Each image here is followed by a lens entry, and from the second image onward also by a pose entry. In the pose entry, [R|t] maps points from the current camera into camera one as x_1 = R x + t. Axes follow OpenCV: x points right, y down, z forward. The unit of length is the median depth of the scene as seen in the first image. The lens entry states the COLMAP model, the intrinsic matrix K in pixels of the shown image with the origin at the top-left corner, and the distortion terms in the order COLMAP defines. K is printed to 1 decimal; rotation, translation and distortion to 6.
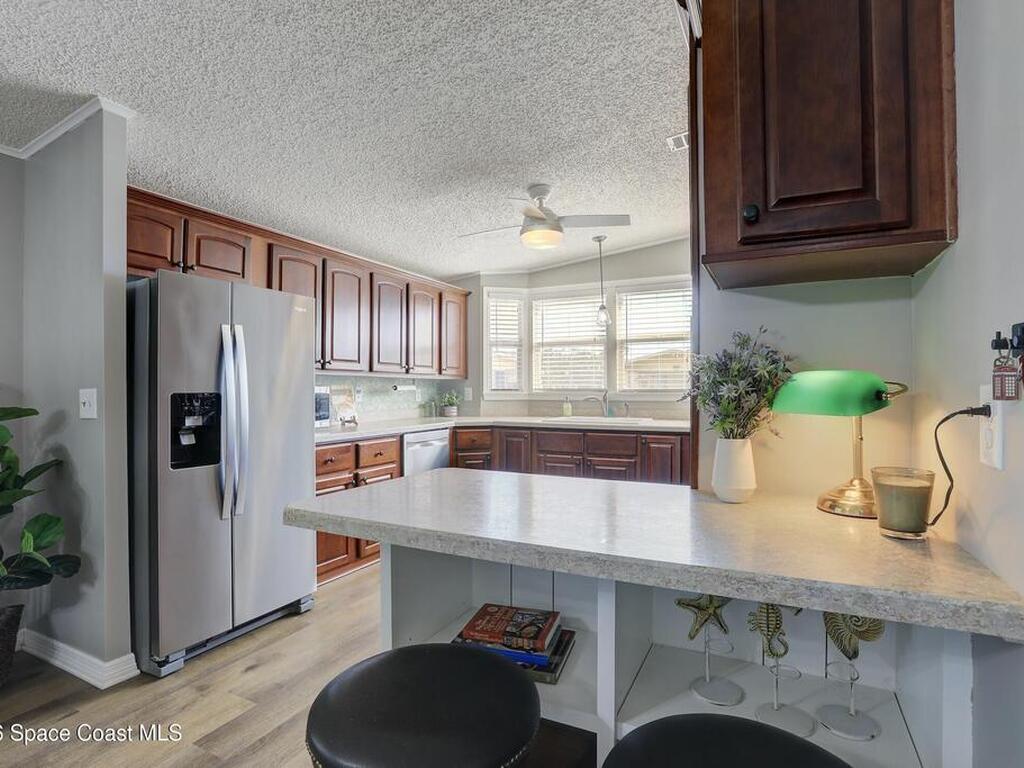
lens RADIAL K [[549.8, 0, 509.6], [0, 549.8, 386.1], [0, 0, 1]] dist [-0.029781, 0.001534]
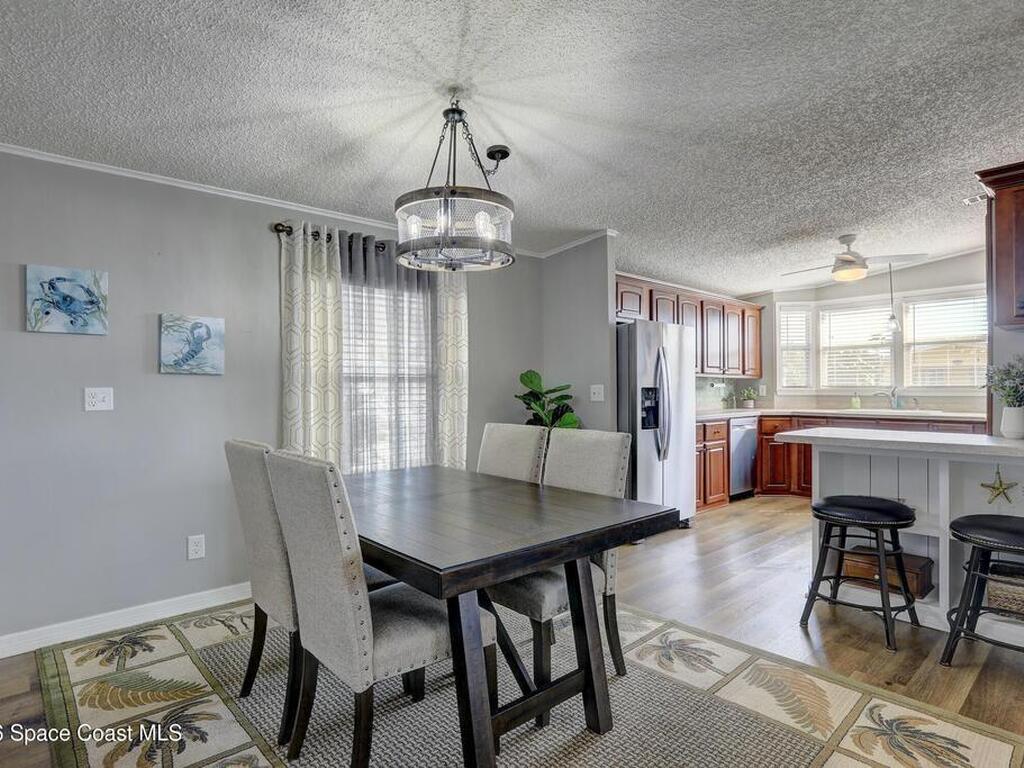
lens RADIAL K [[594.5, 0, 513.7], [0, 594.5, 384.9], [0, 0, 1]] dist [-0.001766, 0.000091]
pose [[0.941850, -0.004055, -0.336010, -0.173647], [0.003578, 0.999992, -0.002039, 0.003431], [0.336015, 0.000718, 0.941856, -0.493745]]
